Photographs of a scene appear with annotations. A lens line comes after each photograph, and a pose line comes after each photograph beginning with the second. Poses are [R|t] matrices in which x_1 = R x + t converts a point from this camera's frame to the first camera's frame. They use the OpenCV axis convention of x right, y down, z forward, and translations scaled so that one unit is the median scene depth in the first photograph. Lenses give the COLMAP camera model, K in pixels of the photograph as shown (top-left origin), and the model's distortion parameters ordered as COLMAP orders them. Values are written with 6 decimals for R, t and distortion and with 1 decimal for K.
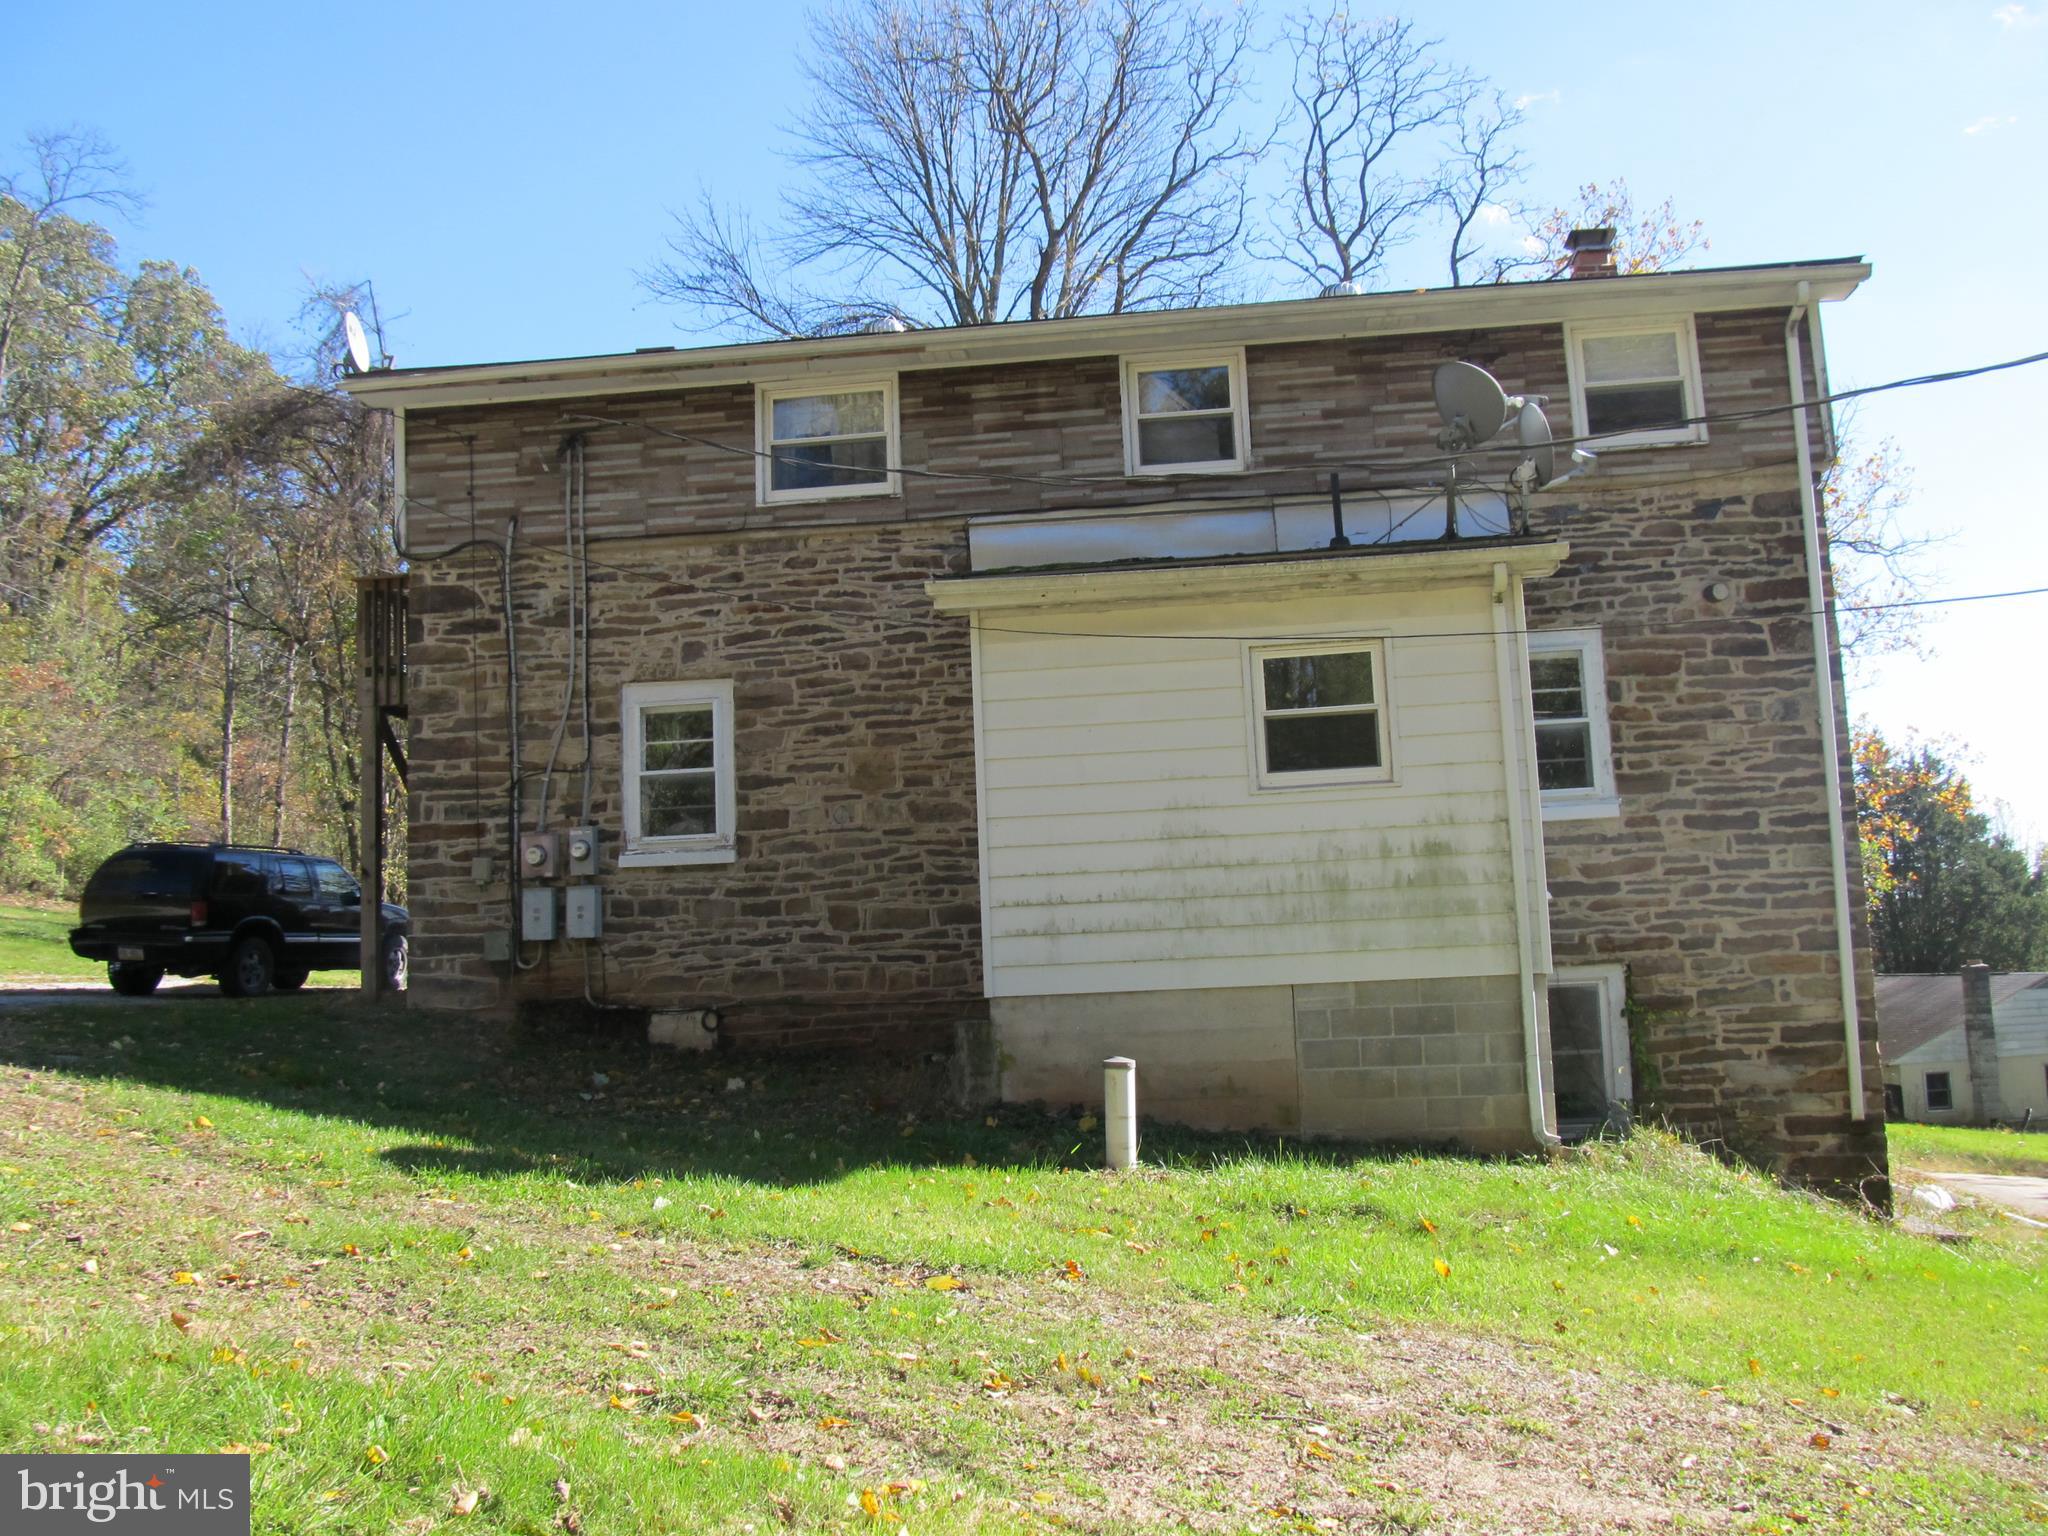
lens RADIAL K [[1668.5, 0, 1024.0], [0, 1668.5, 768.0], [0, 0, 1]] dist [-0.063108, 0.042376]
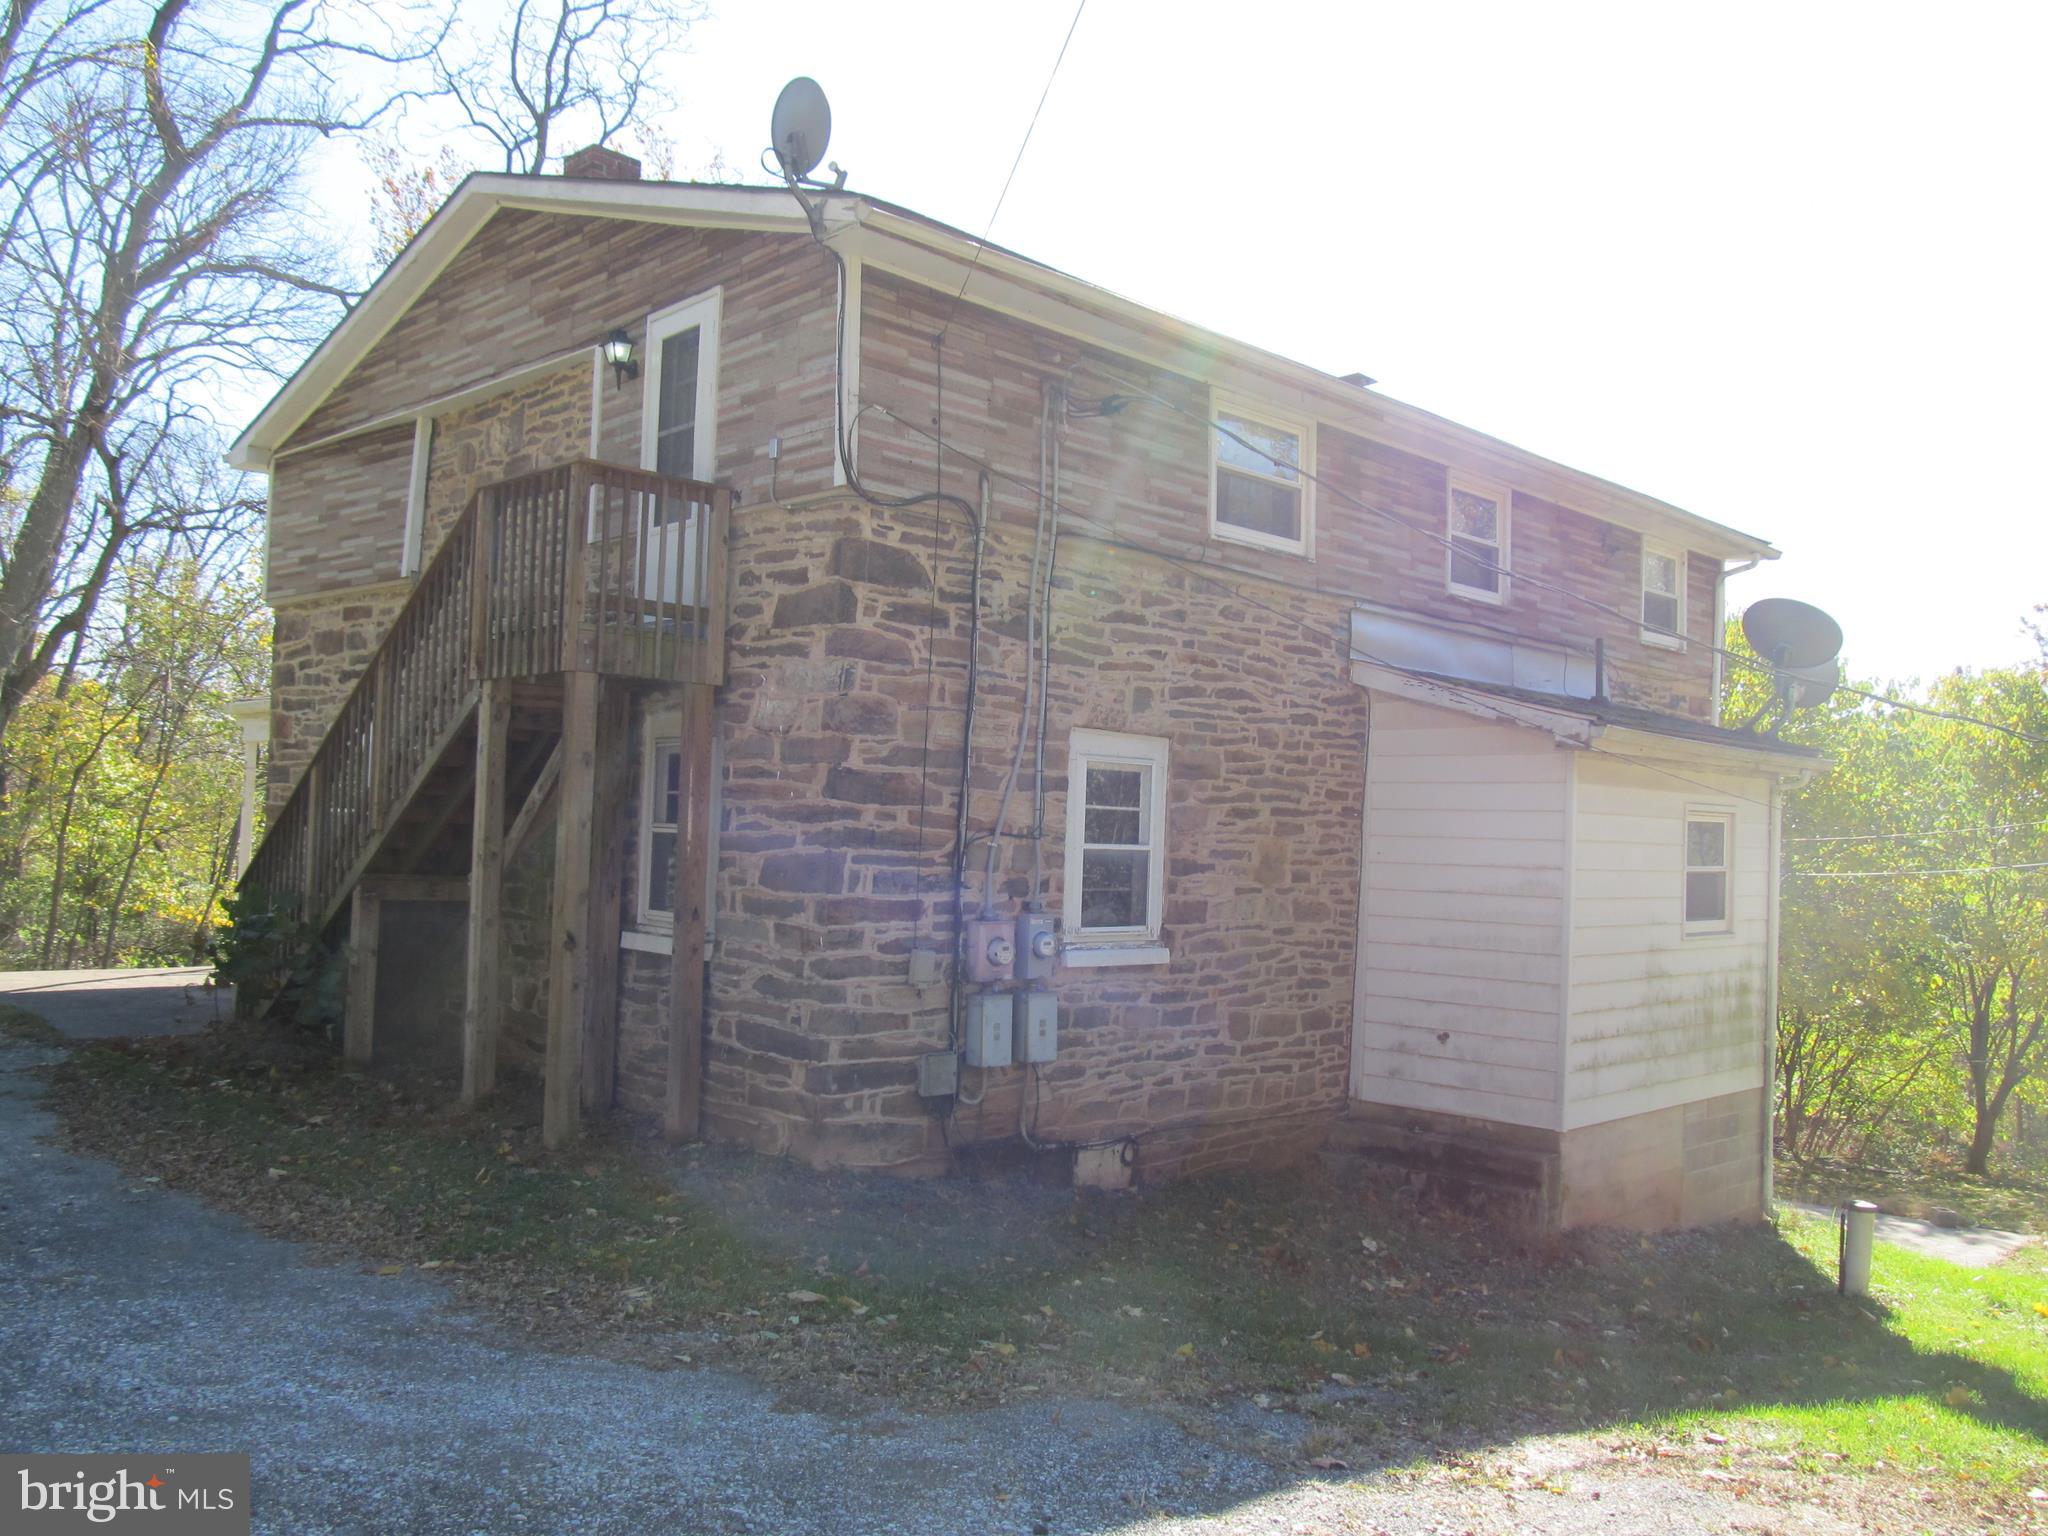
lens RADIAL K [[1668.5, 0, 1024.0], [0, 1668.5, 768.0], [0, 0, 1]] dist [-0.063108, 0.042376]
pose [[0.624153, 0.090744, 0.776014, -0.875924], [-0.147681, 0.989030, 0.003127, -0.031844], [-0.767218, -0.116555, 0.630708, 0.539932]]
